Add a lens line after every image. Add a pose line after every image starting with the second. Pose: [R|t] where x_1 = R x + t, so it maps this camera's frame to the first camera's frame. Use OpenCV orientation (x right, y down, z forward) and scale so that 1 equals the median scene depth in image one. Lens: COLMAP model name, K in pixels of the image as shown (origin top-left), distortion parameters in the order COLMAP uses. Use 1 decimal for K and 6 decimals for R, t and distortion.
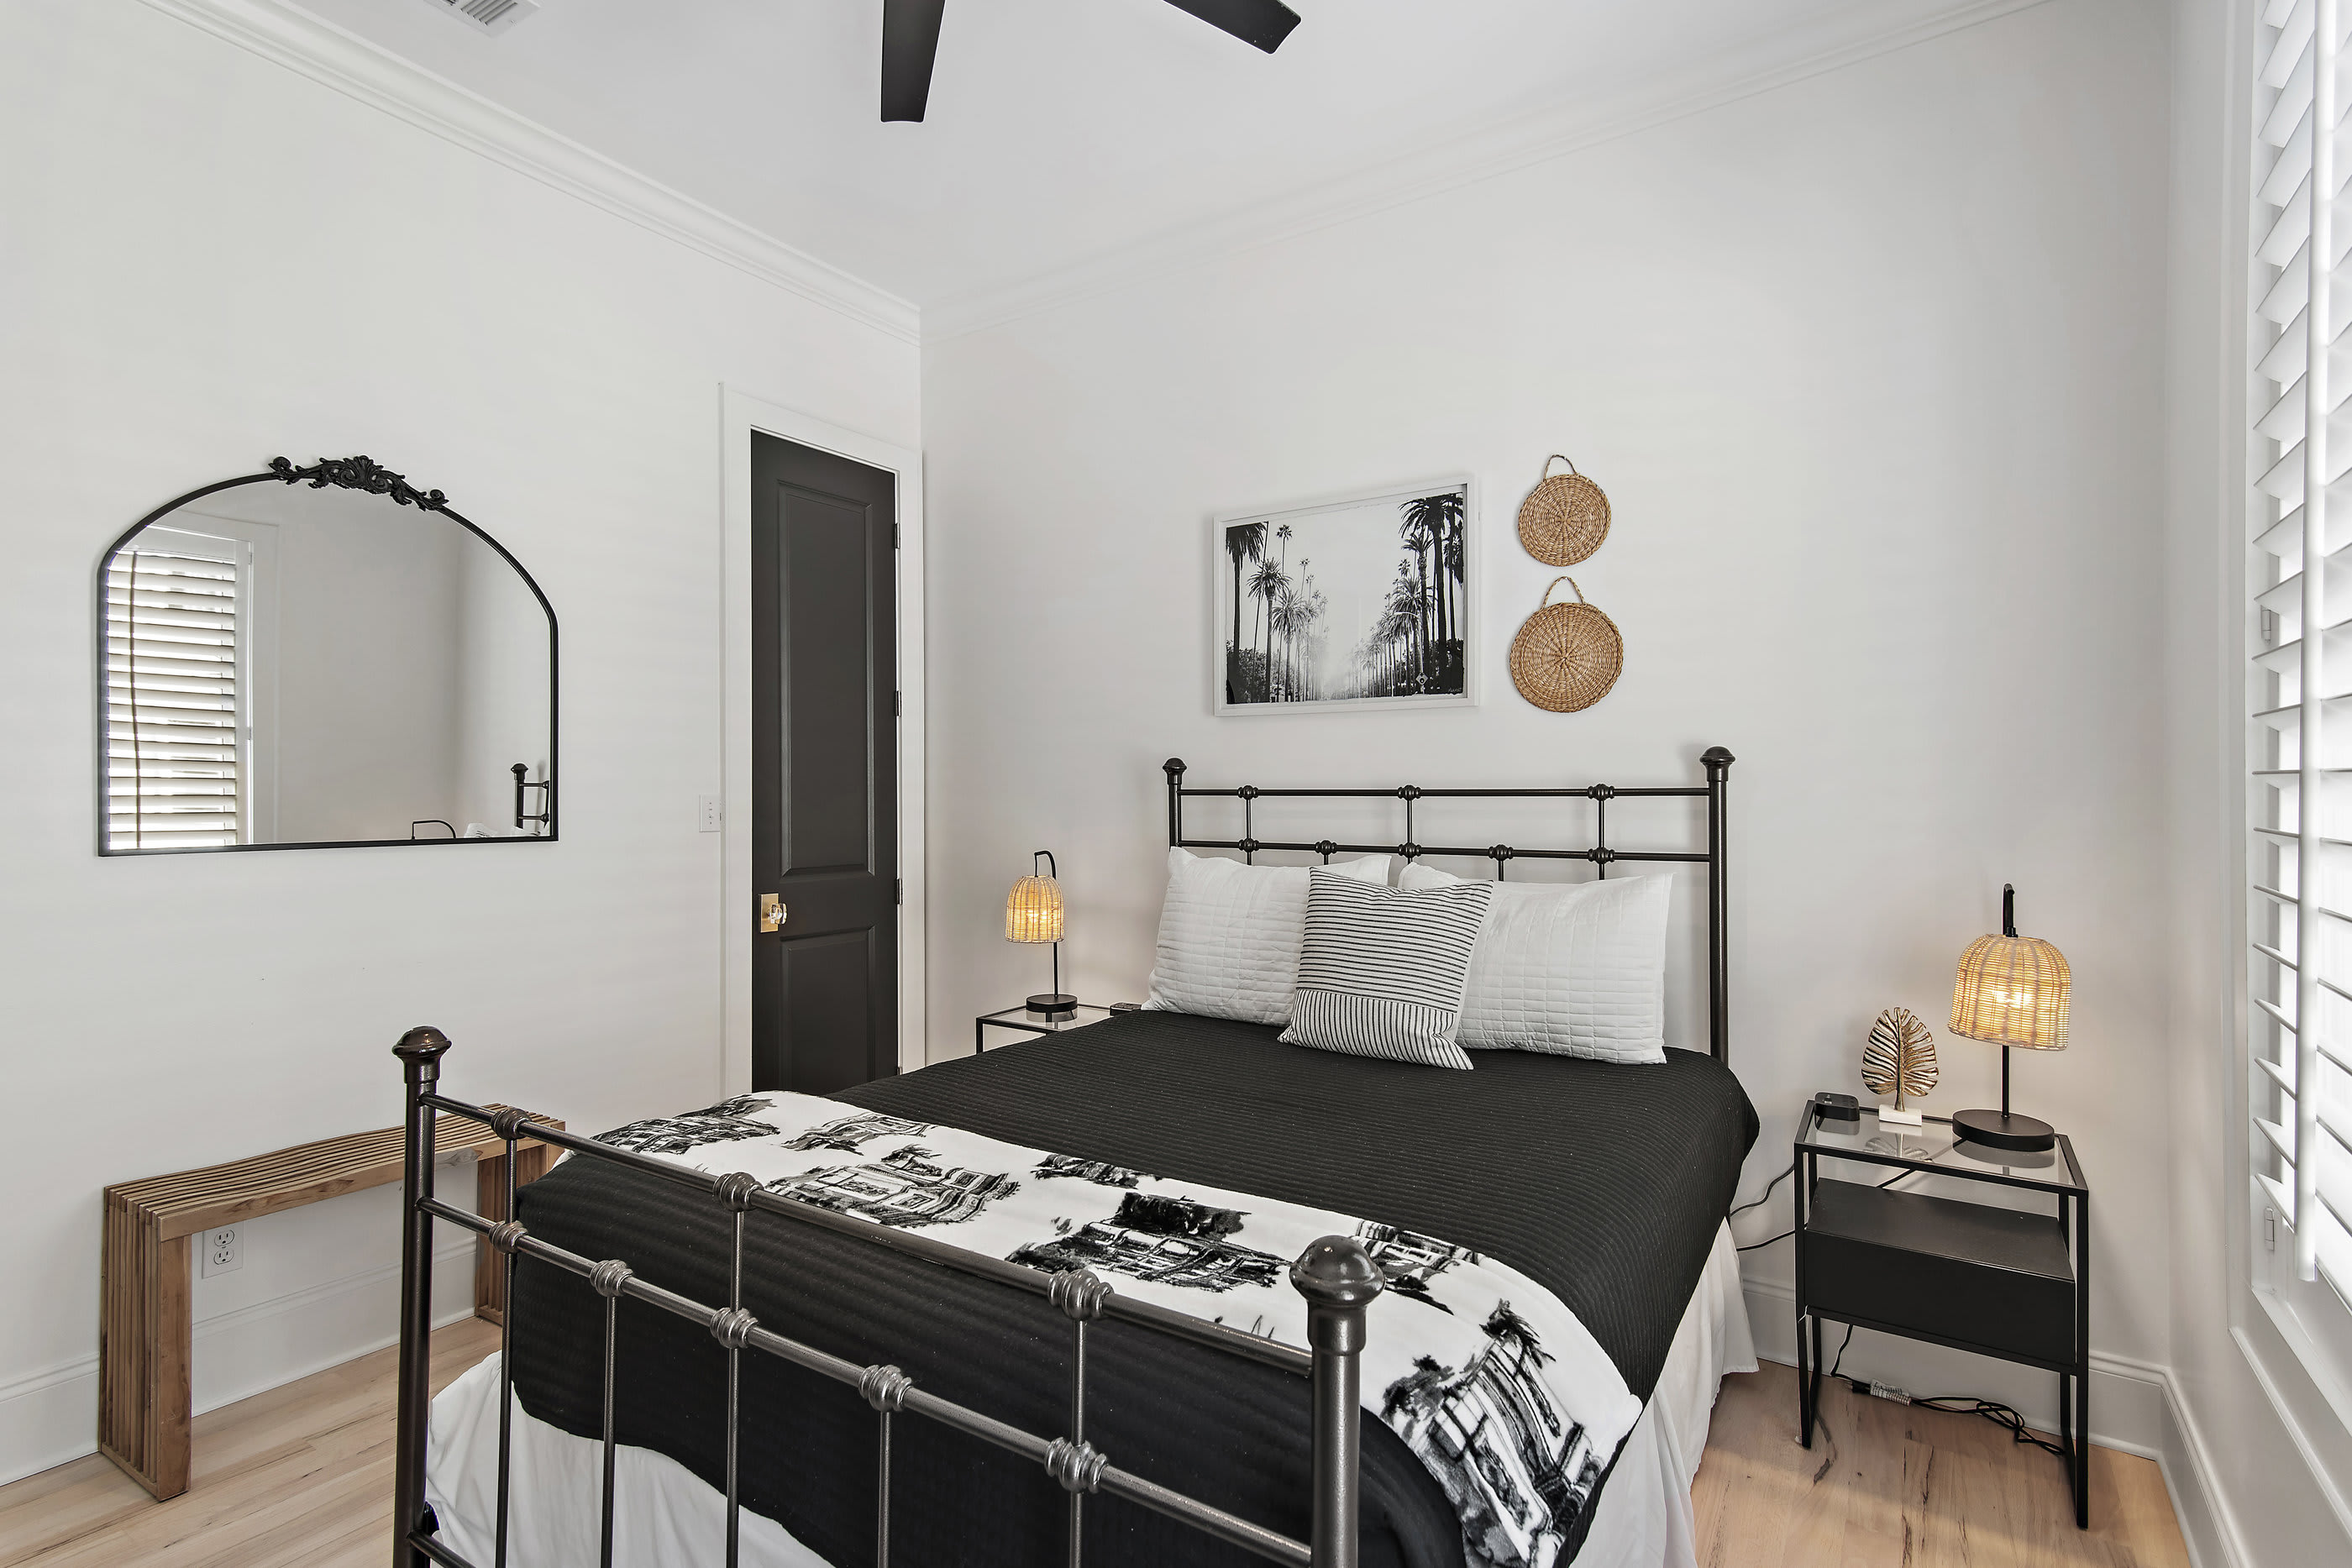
lens RADIAL K [[1150.7, 0, 1169.9], [0, 1150.7, 751.3], [0, 0, 1]] dist [0.015955, 0.000494]
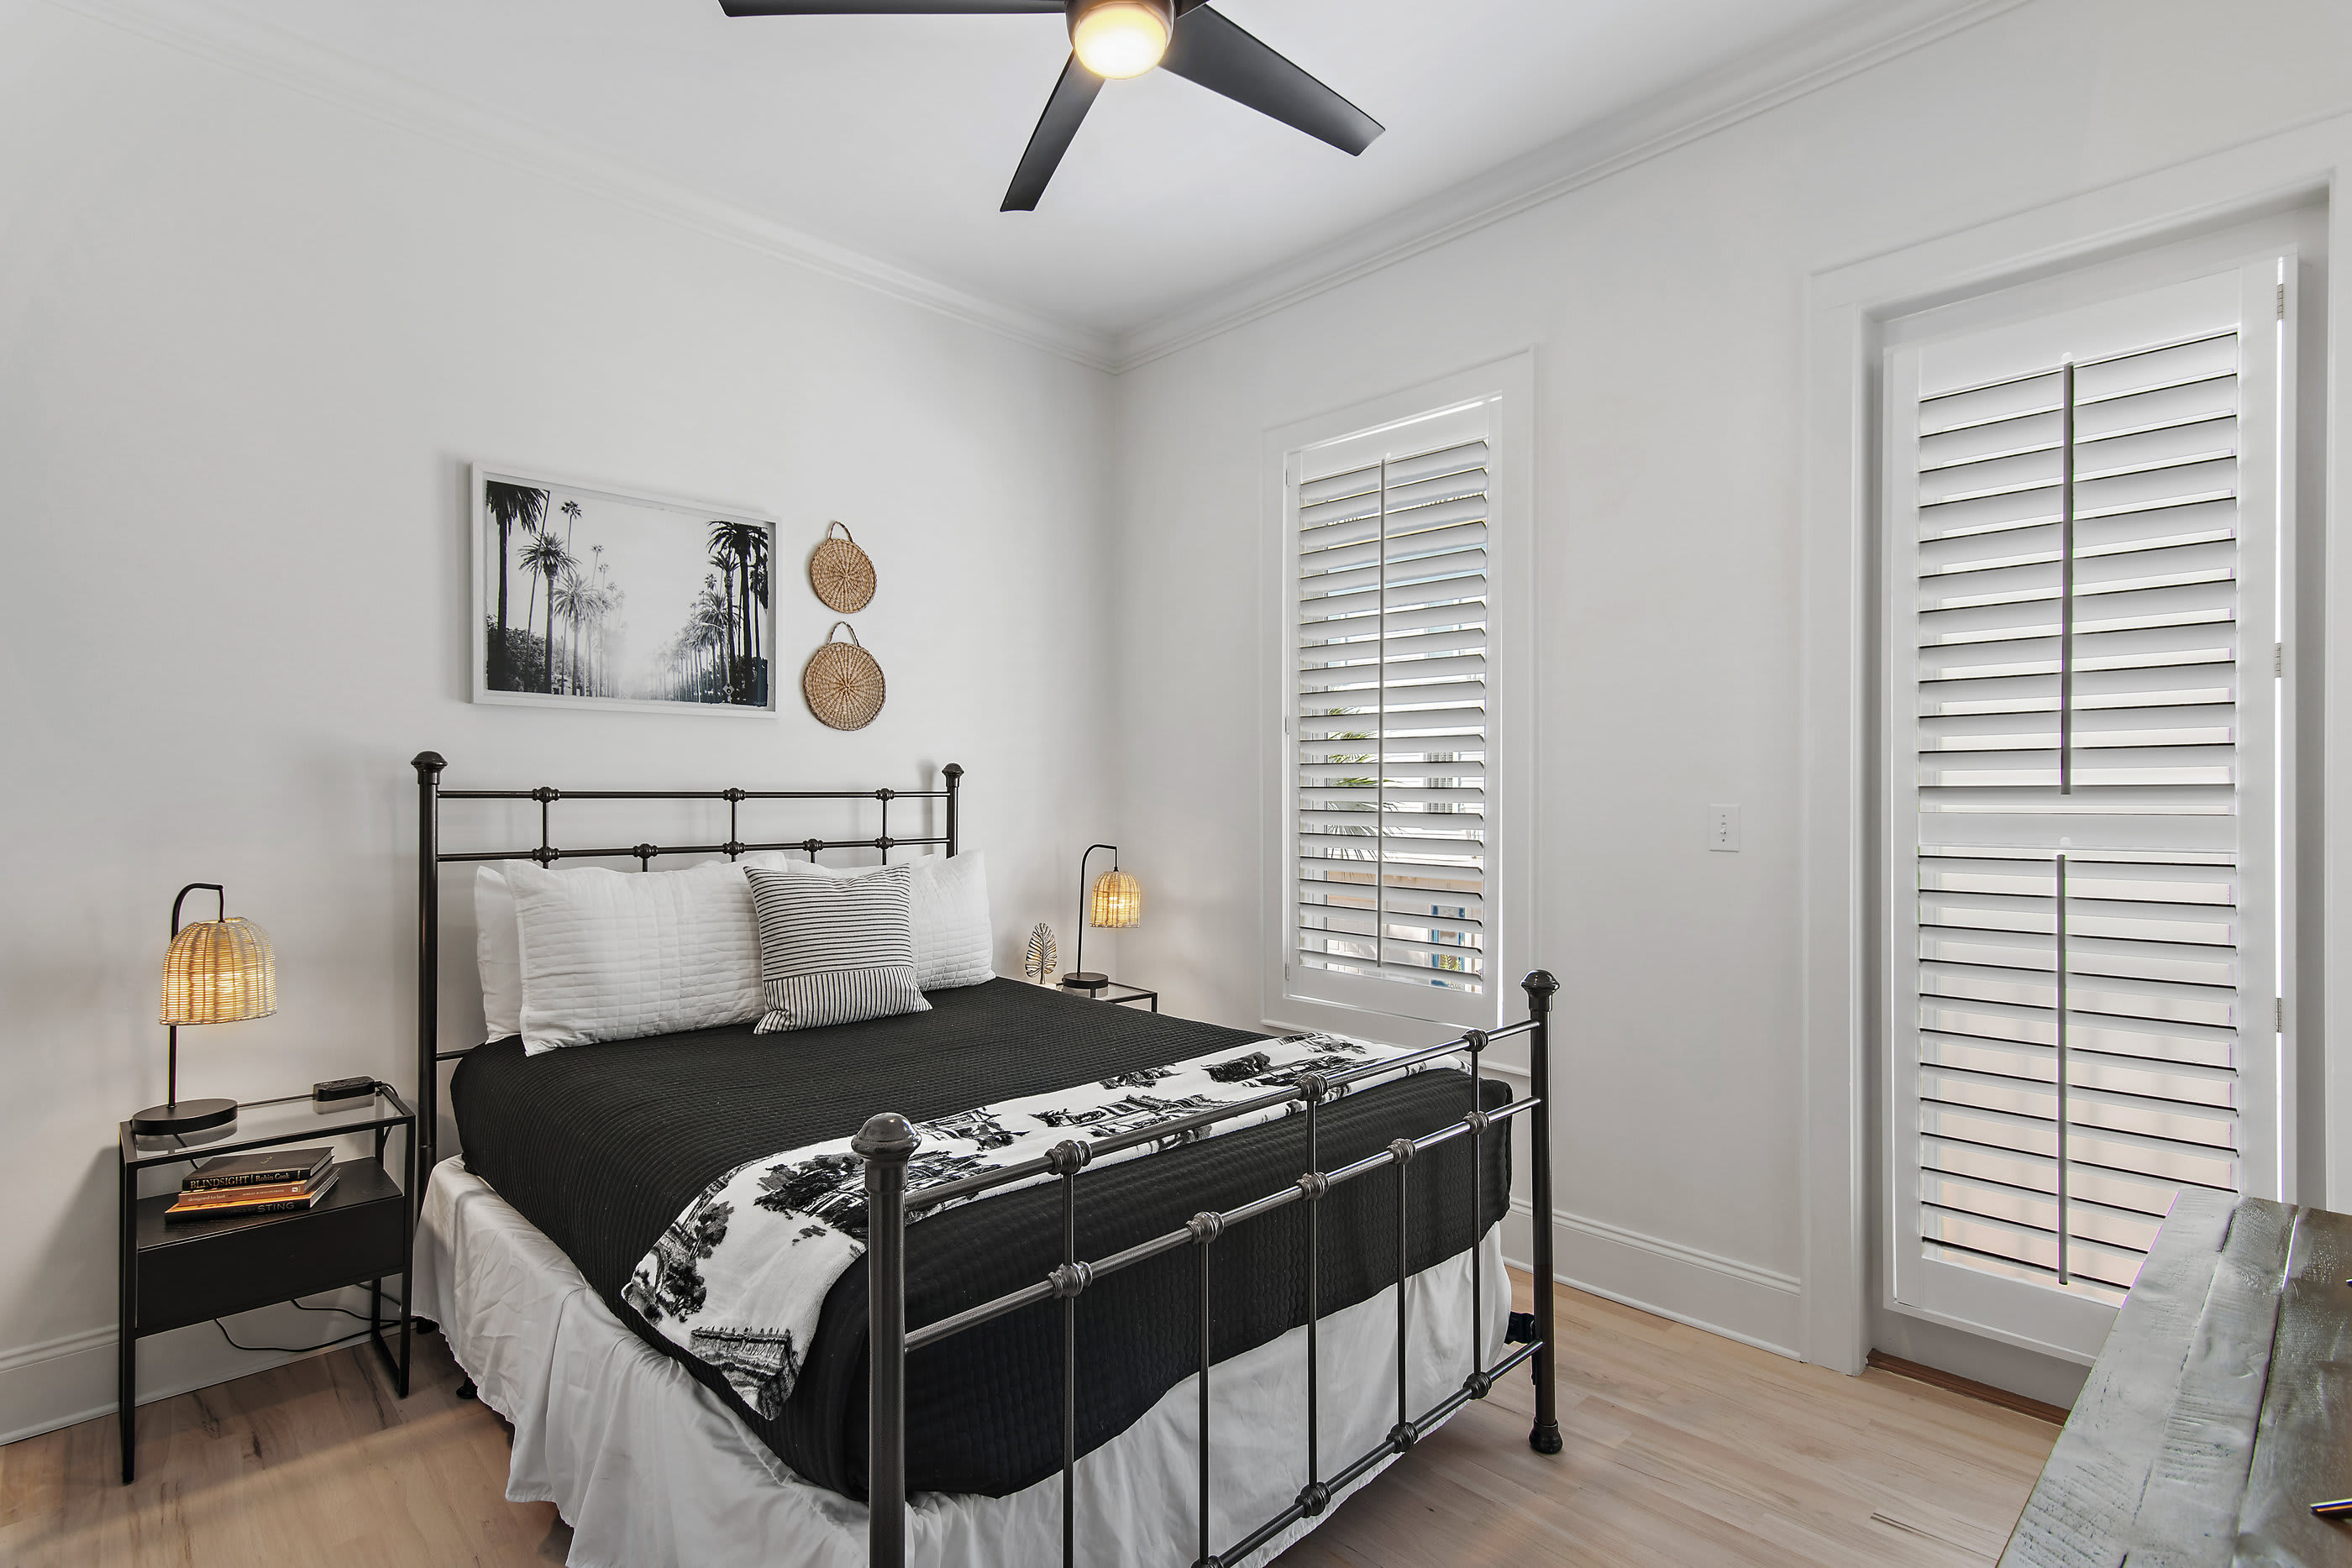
lens RADIAL K [[1132.7, 0, 1165.8], [0, 1132.7, 740.2], [0, 0, 1]] dist [0.015160, 0.000062]
pose [[0.212617, 0.045776, 0.976063, -0.724235], [-0.038489, 0.998519, -0.038445, 0.009849], [-0.976377, -0.029394, 0.214065, 0.367416]]
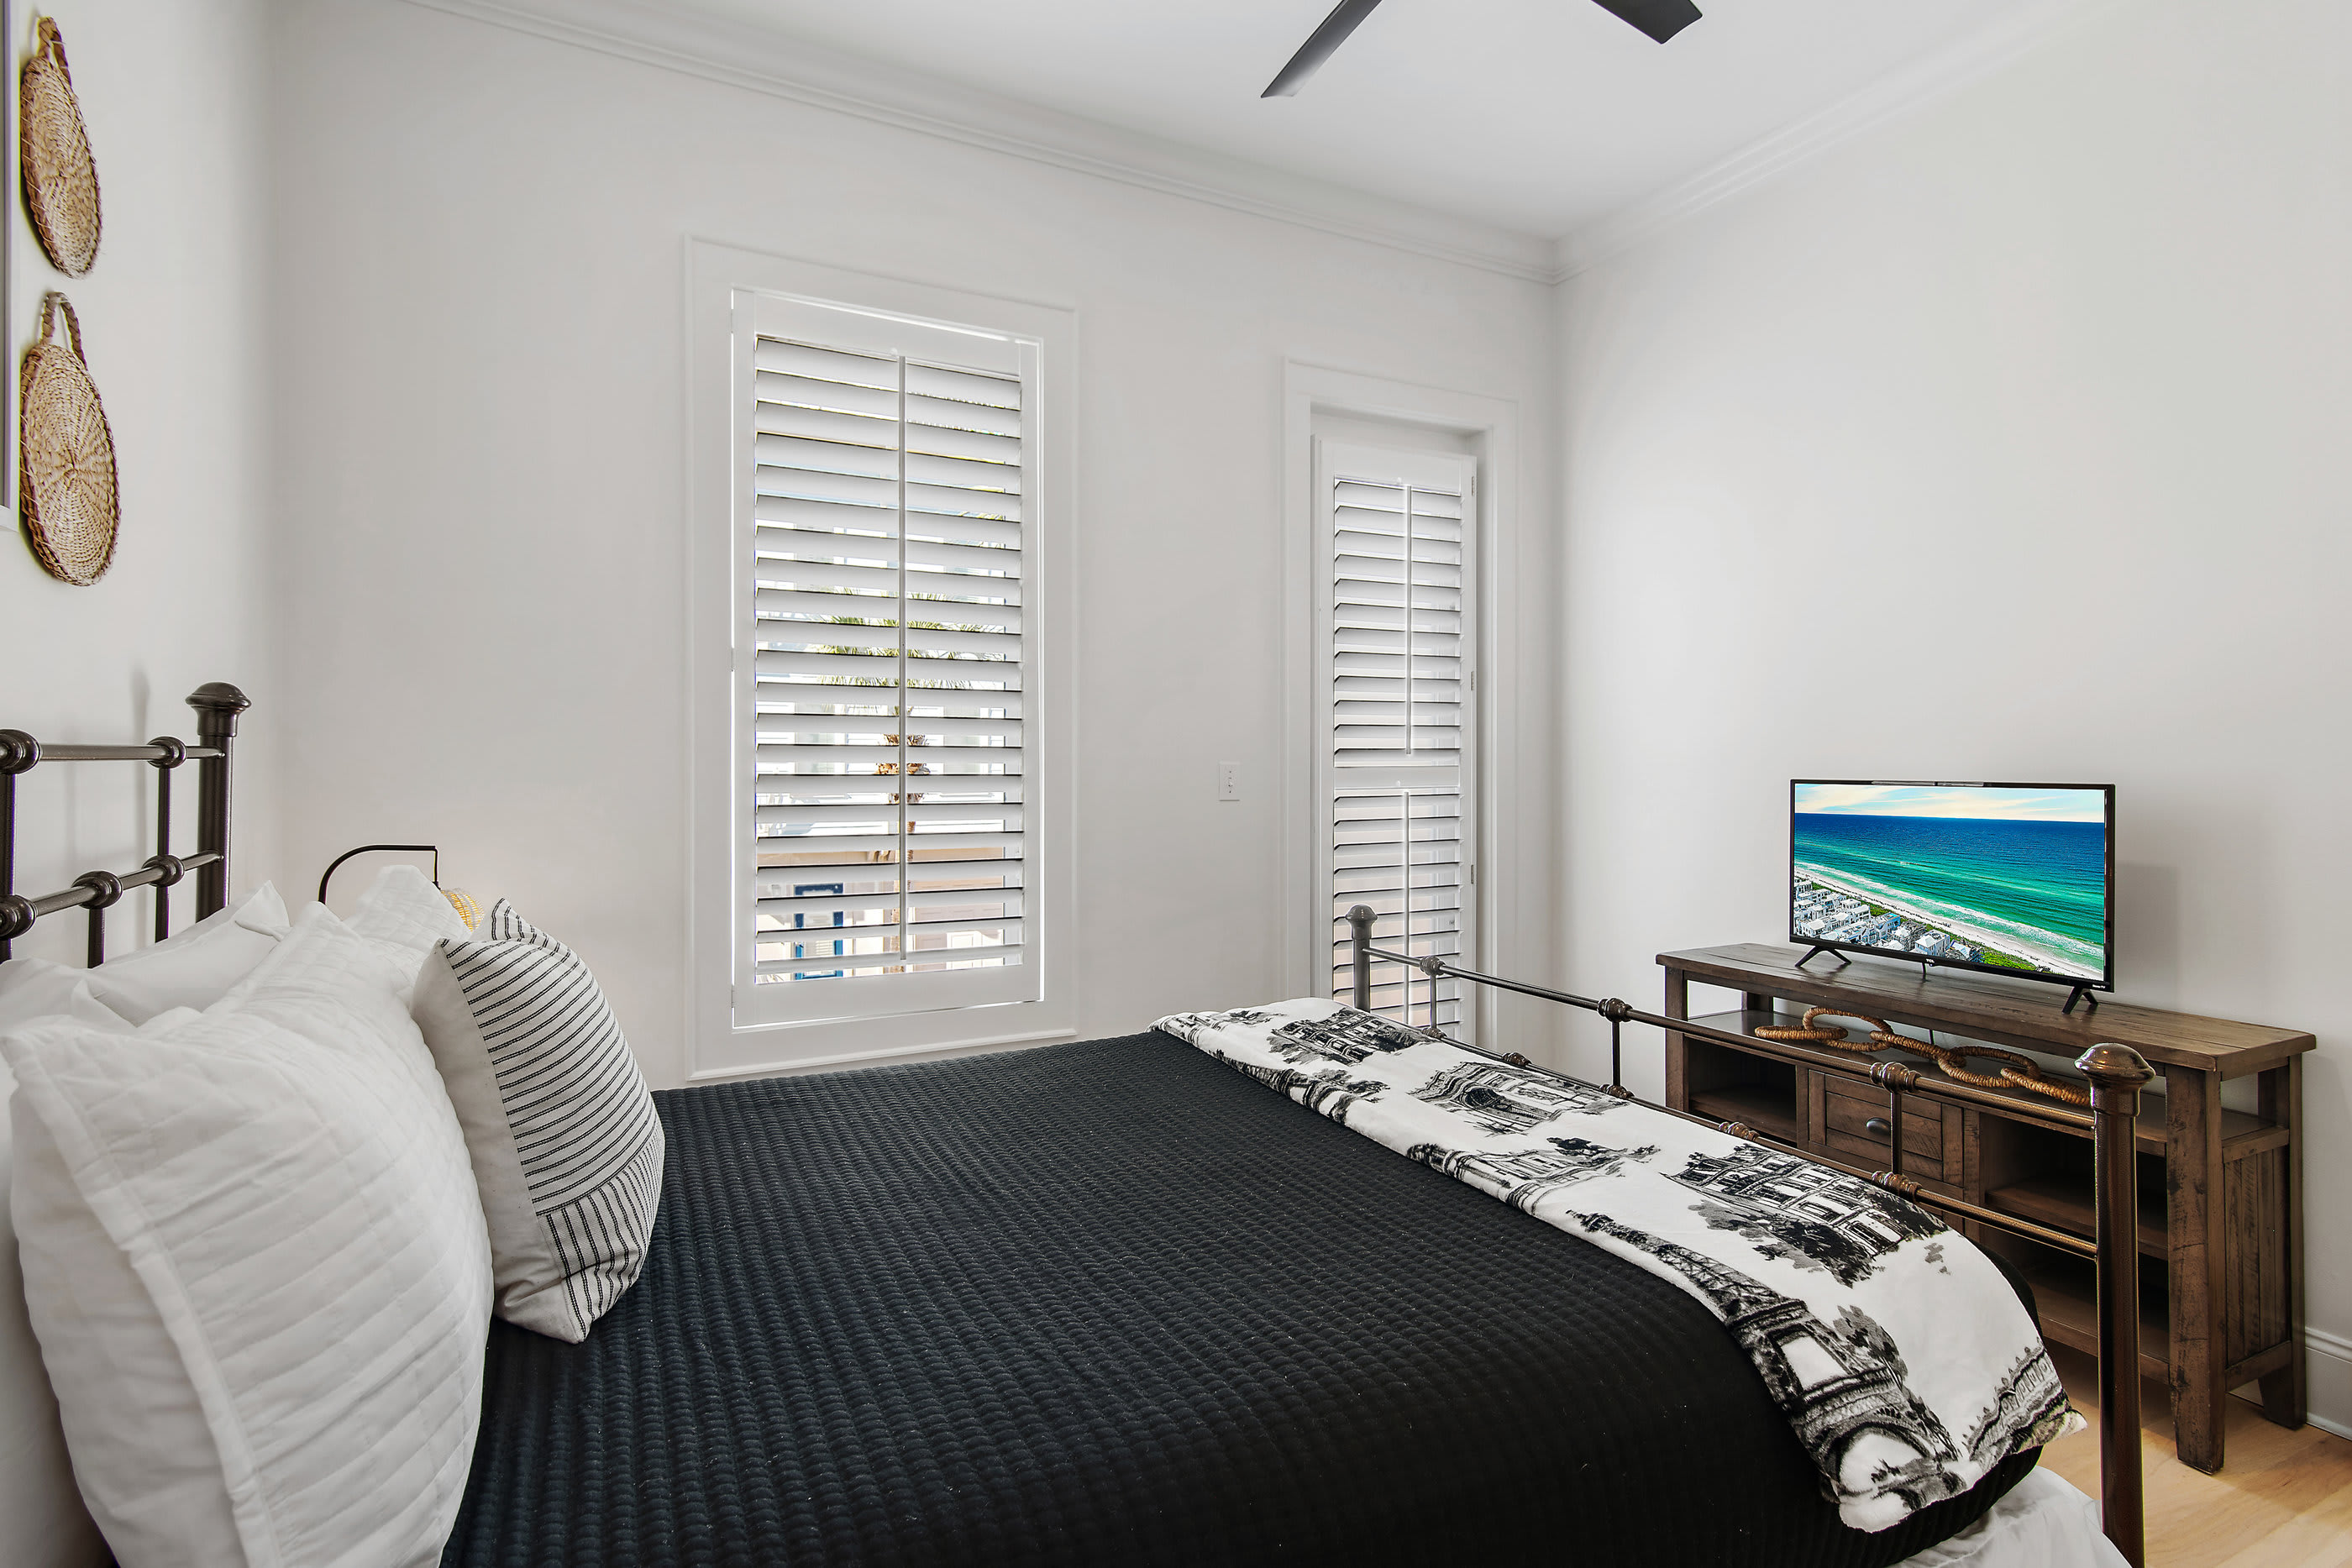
lens RADIAL K [[1150.7, 0, 1169.9], [0, 1150.7, 751.3], [0, 0, 1]] dist [0.015955, 0.000494]
pose [[-0.869434, 0.005816, 0.494015, -0.258184], [-0.016523, 0.999029, -0.040842, 0.043760], [-0.493773, -0.043672, -0.868494, 1.100753]]
